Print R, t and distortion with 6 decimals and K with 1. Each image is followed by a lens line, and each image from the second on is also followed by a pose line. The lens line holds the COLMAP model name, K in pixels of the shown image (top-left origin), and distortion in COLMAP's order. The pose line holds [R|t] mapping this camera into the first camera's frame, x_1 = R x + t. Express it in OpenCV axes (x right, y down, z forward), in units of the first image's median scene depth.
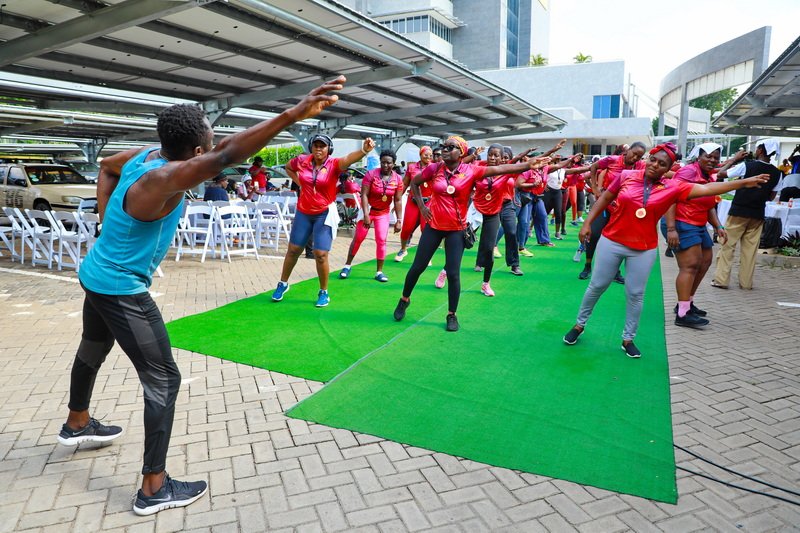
lens RADIAL K [[871.8, 0, 400.0], [0, 871.8, 266.5], [0, 0, 1]] dist [0.008367, -0.004072]
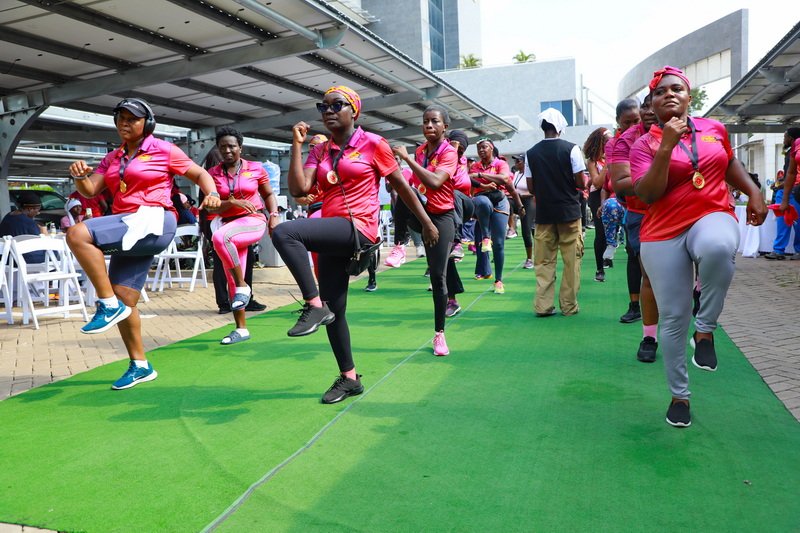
lens RADIAL K [[736.4, 0, 400.0], [0, 736.4, 266.5], [0, 0, 1]] dist [0.118773, 0.001132]
pose [[0.989278, -0.050868, 0.136900, -0.010568], [0.065904, 0.992003, -0.107639, 0.023087], [-0.130330, 0.115507, 0.984719, 0.383330]]
